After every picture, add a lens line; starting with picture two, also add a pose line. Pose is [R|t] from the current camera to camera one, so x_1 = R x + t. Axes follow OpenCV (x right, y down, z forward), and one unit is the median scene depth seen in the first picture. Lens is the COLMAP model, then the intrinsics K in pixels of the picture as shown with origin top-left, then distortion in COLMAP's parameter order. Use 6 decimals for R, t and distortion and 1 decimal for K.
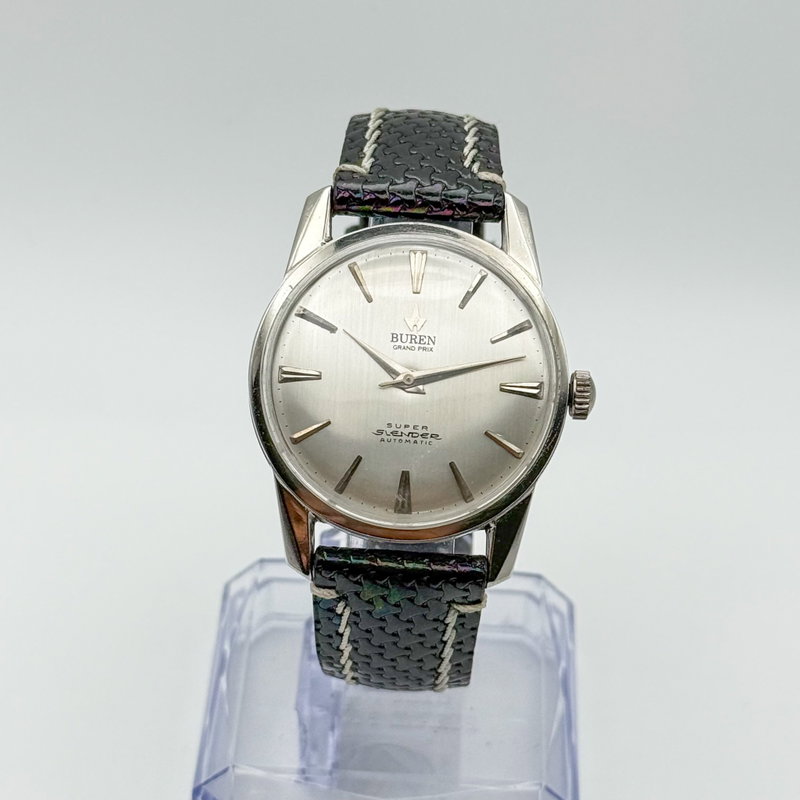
lens RADIAL K [[2438.6, 0, 400.0], [0, 2438.6, 400.0], [0, 0, 1]] dist [0.102000, 0.546190]
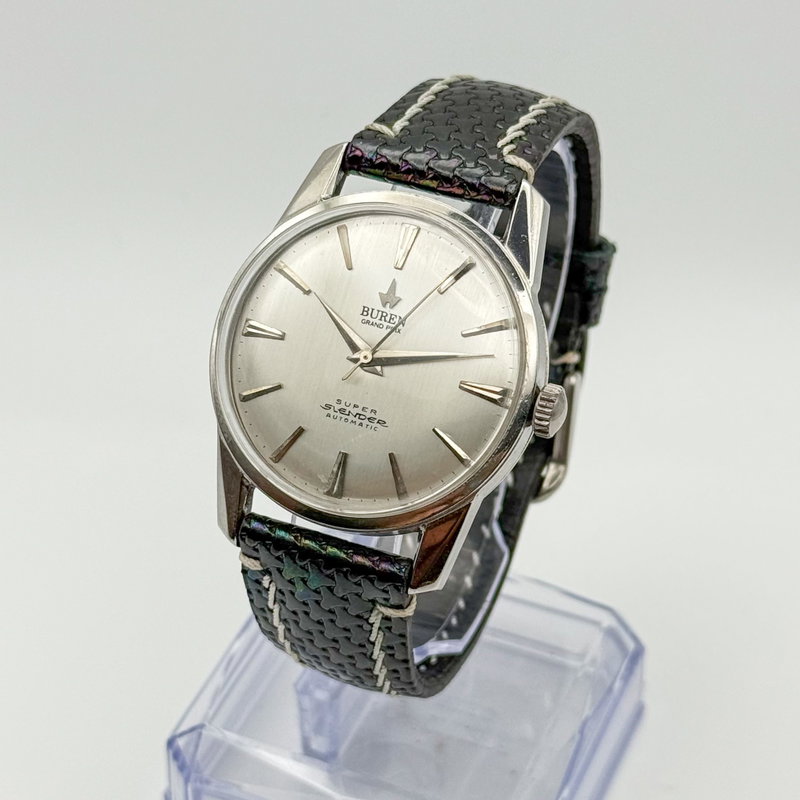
lens RADIAL K [[2438.6, 0, 400.0], [0, 2438.6, 400.0], [0, 0, 1]] dist [0.102000, 0.546190]
pose [[0.937595, 0.194740, -0.288083, 0.286092], [-0.193258, 0.980563, 0.033868, -0.026375], [0.289079, 0.023919, 0.957006, 0.108180]]
